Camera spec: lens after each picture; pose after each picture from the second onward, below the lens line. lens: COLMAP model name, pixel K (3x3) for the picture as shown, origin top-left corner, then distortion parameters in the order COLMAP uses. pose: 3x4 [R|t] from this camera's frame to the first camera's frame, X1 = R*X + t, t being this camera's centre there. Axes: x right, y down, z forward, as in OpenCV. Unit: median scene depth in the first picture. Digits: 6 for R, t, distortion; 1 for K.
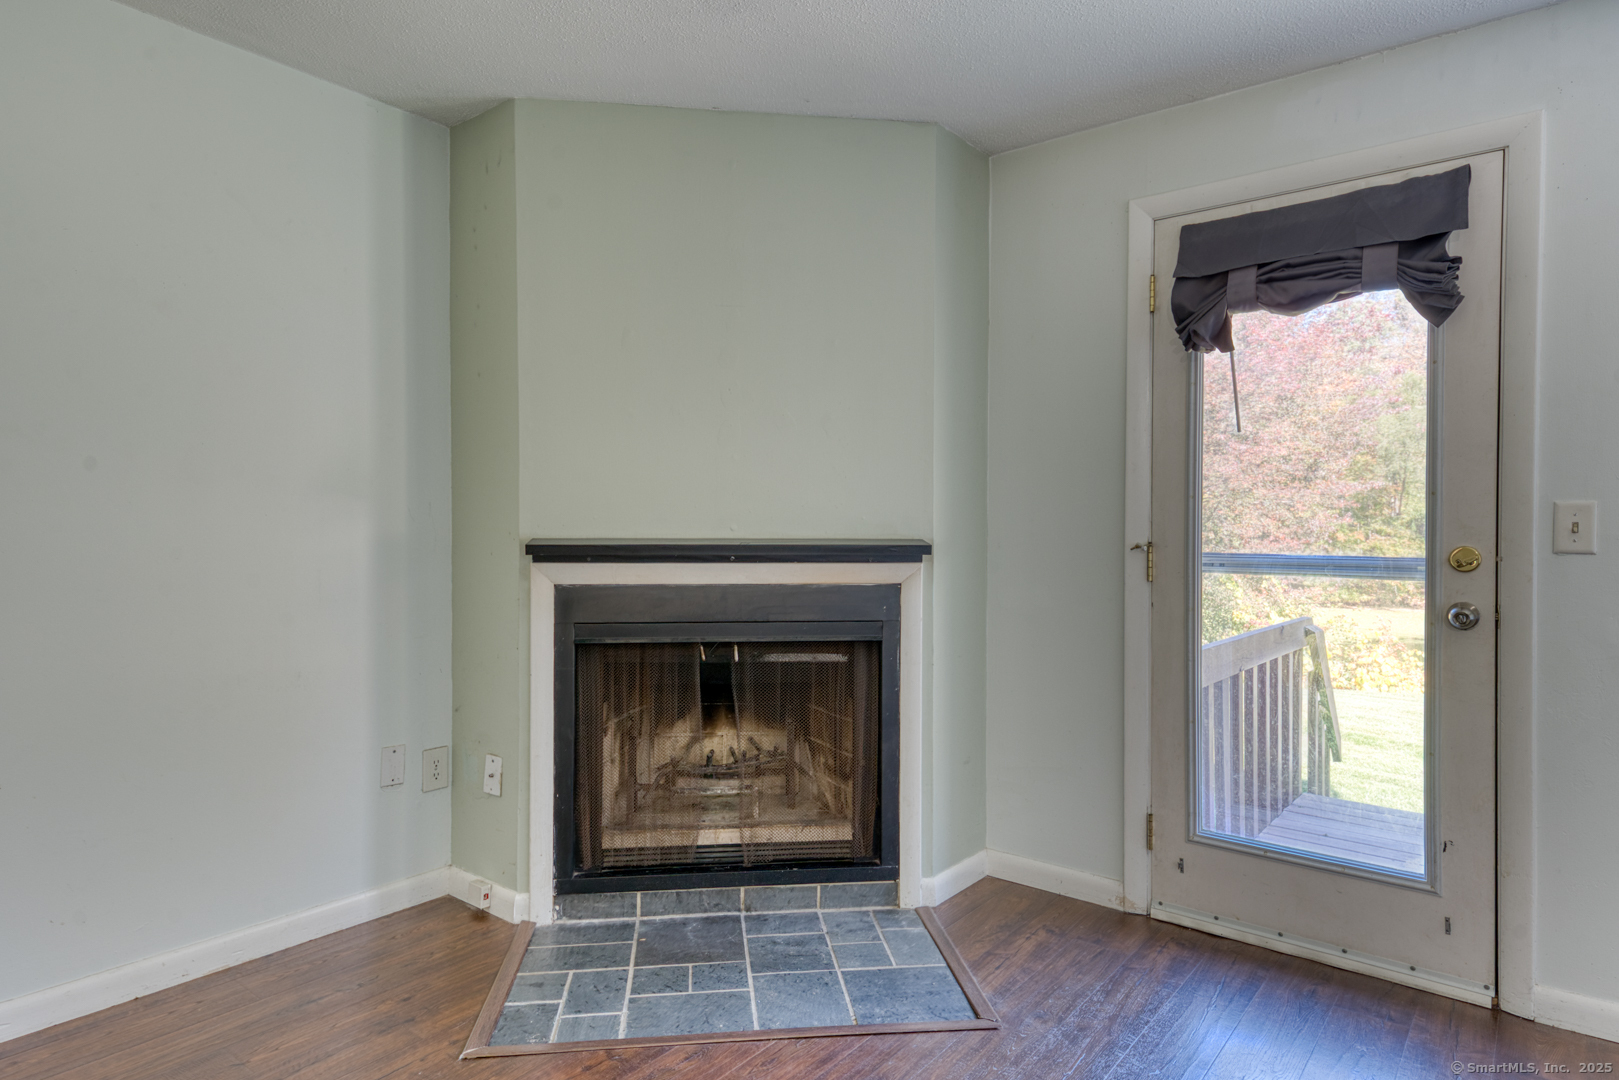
lens RADIAL K [[953.4, 0, 809.5], [0, 953.4, 540.0], [0, 0, 1]] dist [0.041847, 0.000051]
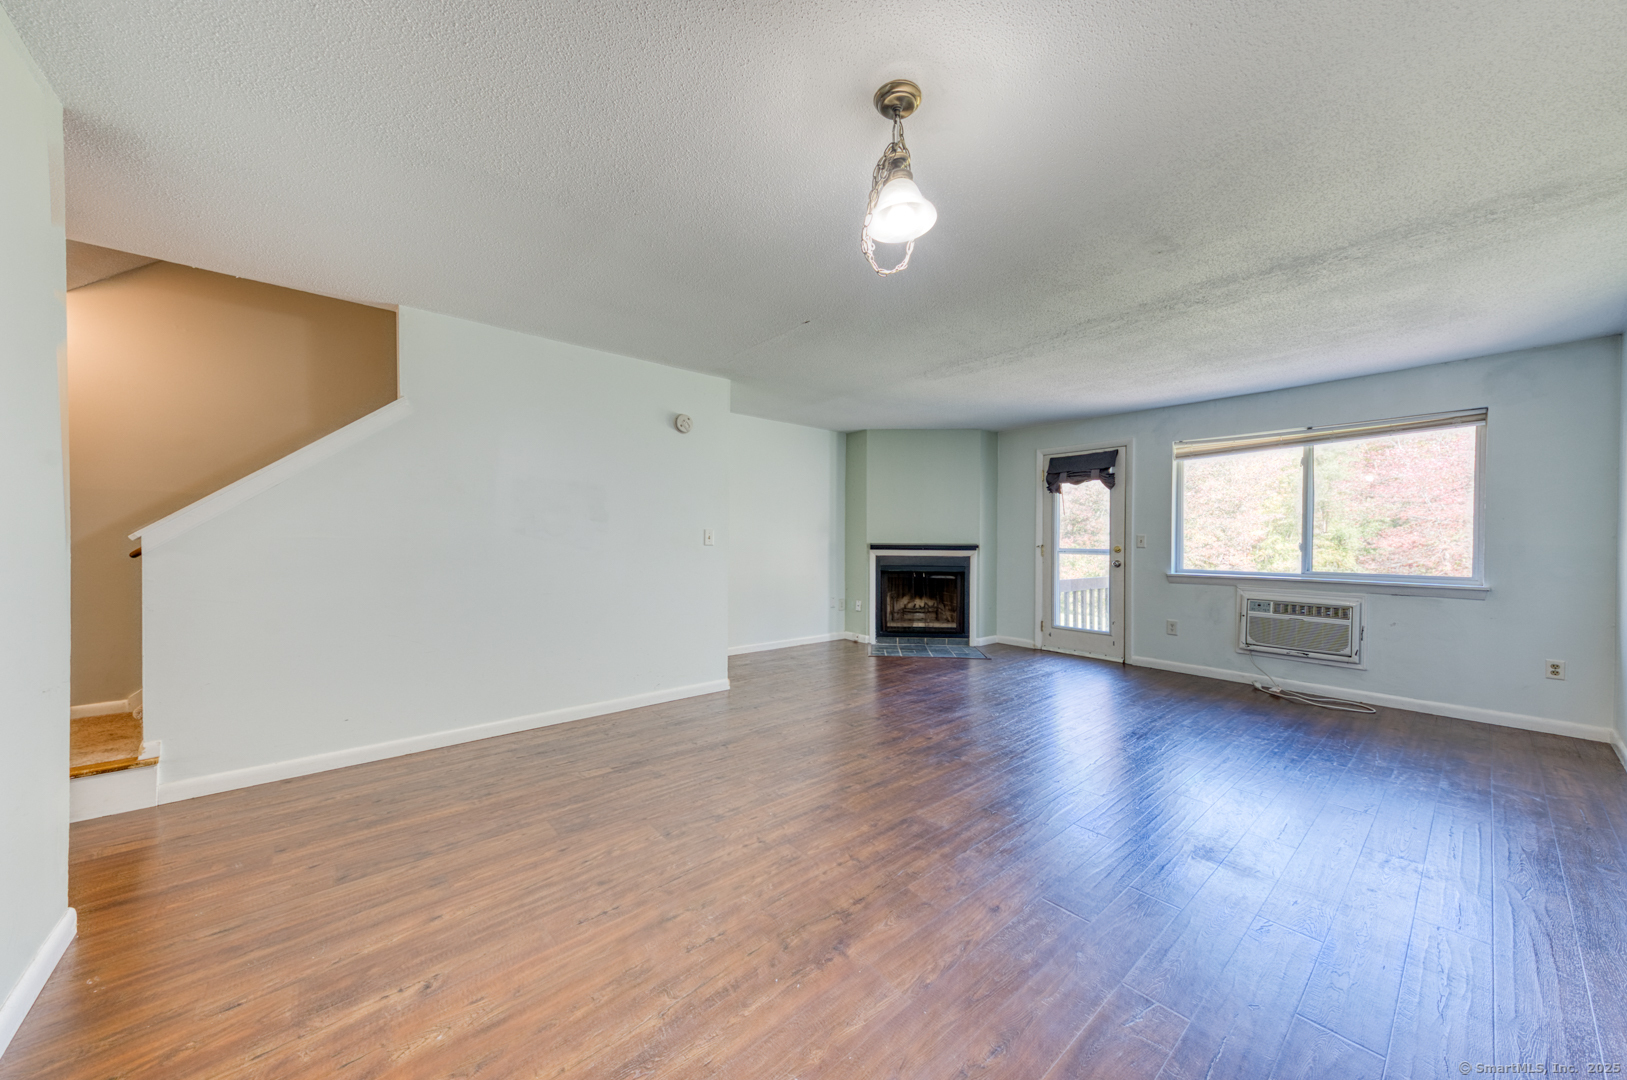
lens RADIAL K [[578.2, 0, 816.1], [0, 578.2, 551.4], [0, 0, 1]] dist [0.000181, 0.000020]
pose [[0.981322, 0.005336, -0.192298, -0.056863], [-0.004222, 0.999972, 0.006203, 0.016569], [0.192325, -0.005275, 0.981317, -1.270162]]
